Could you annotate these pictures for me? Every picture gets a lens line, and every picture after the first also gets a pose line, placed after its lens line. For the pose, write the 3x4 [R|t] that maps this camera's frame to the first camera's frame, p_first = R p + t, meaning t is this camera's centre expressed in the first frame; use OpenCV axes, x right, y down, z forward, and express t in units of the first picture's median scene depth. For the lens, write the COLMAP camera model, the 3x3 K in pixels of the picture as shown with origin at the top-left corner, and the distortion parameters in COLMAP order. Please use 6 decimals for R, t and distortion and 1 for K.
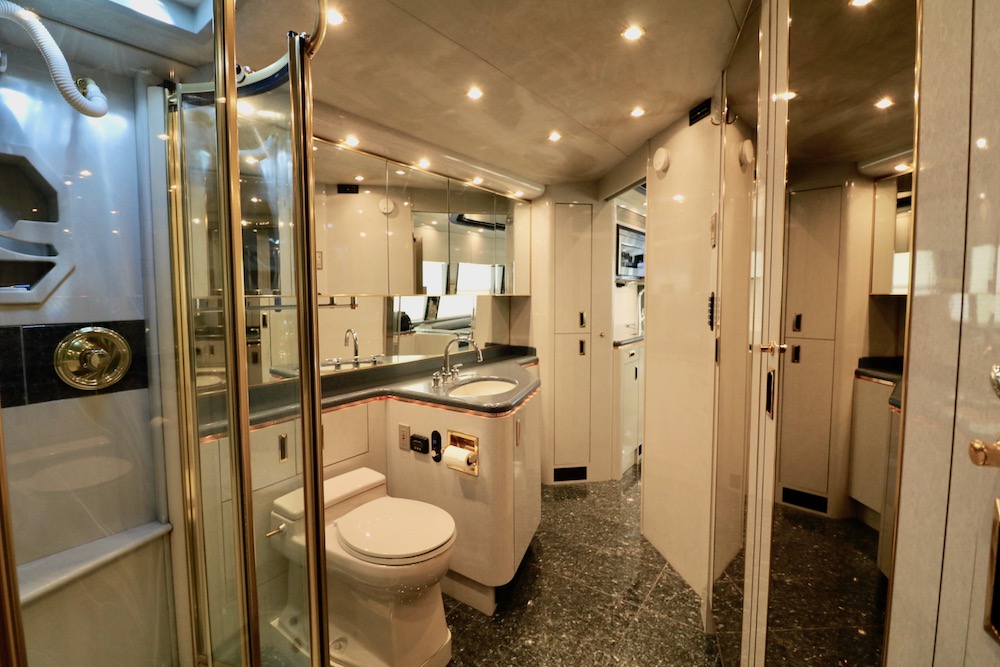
lens RADIAL K [[461.7, 0, 491.6], [0, 461.7, 325.6], [0, 0, 1]] dist [-0.001480, -0.012341]
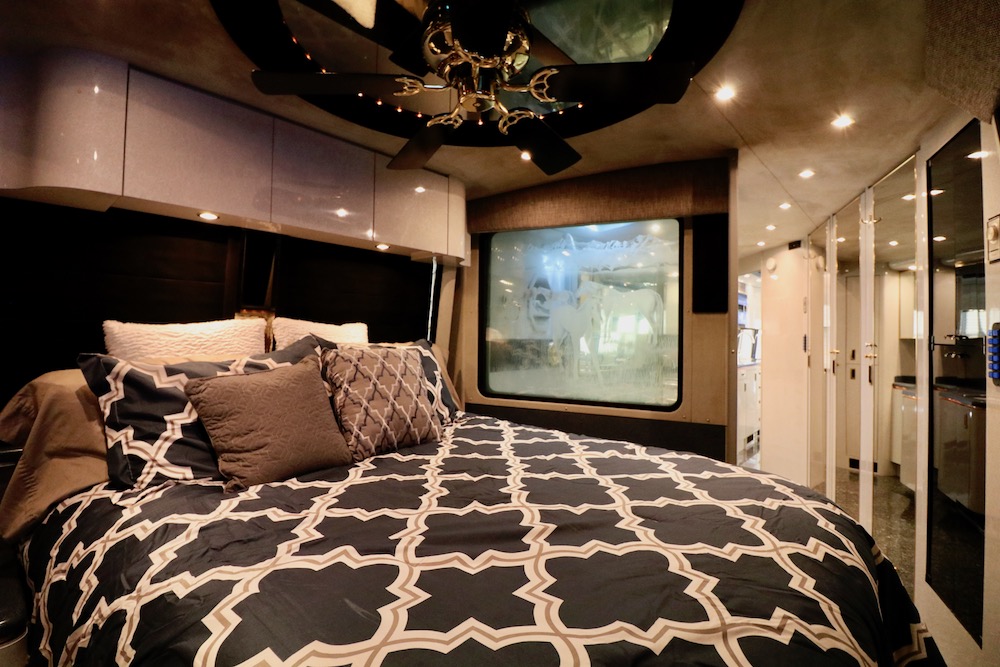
lens RADIAL K [[461.4, 0, 490.6], [0, 461.4, 322.9], [0, 0, 1]] dist [-0.000169, -0.012019]
pose [[0.993504, 0.021257, -0.111791, -0.543729], [-0.031068, 0.995745, -0.086758, 0.077488], [0.109471, 0.089668, 0.989937, -0.943532]]
